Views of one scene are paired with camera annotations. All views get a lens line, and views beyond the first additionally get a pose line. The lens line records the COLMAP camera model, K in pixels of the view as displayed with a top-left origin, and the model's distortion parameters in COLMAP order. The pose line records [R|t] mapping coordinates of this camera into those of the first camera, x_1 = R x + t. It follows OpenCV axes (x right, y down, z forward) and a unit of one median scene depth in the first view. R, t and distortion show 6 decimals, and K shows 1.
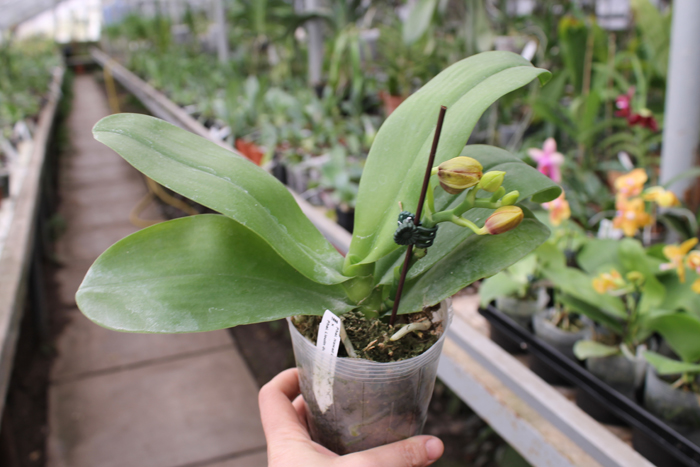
lens RADIAL K [[716.0, 0, 352.5], [0, 716.0, 216.6], [0, 0, 1]] dist [-0.130201, 0.172853]
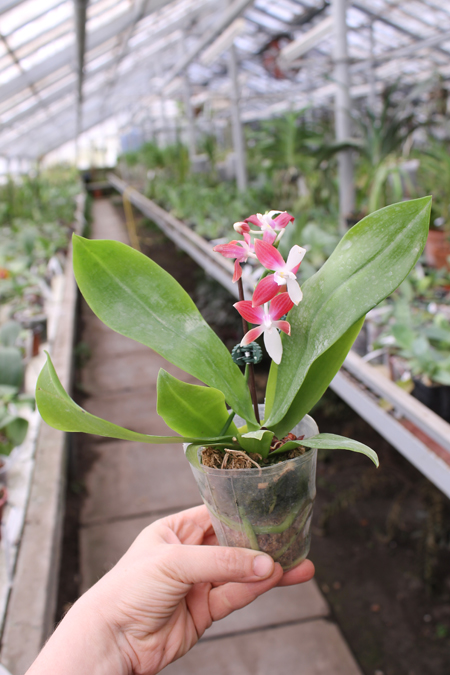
lens RADIAL K [[690.4, 0, 223.7], [0, 690.4, 316.9], [0, 0, 1]] dist [-0.130201, 0.172853]
pose [[0.983459, 0.008616, -0.180925, -0.061843], [-0.011925, 0.999781, -0.017213, -0.043818], [0.180737, 0.019086, 0.983346, 0.083177]]
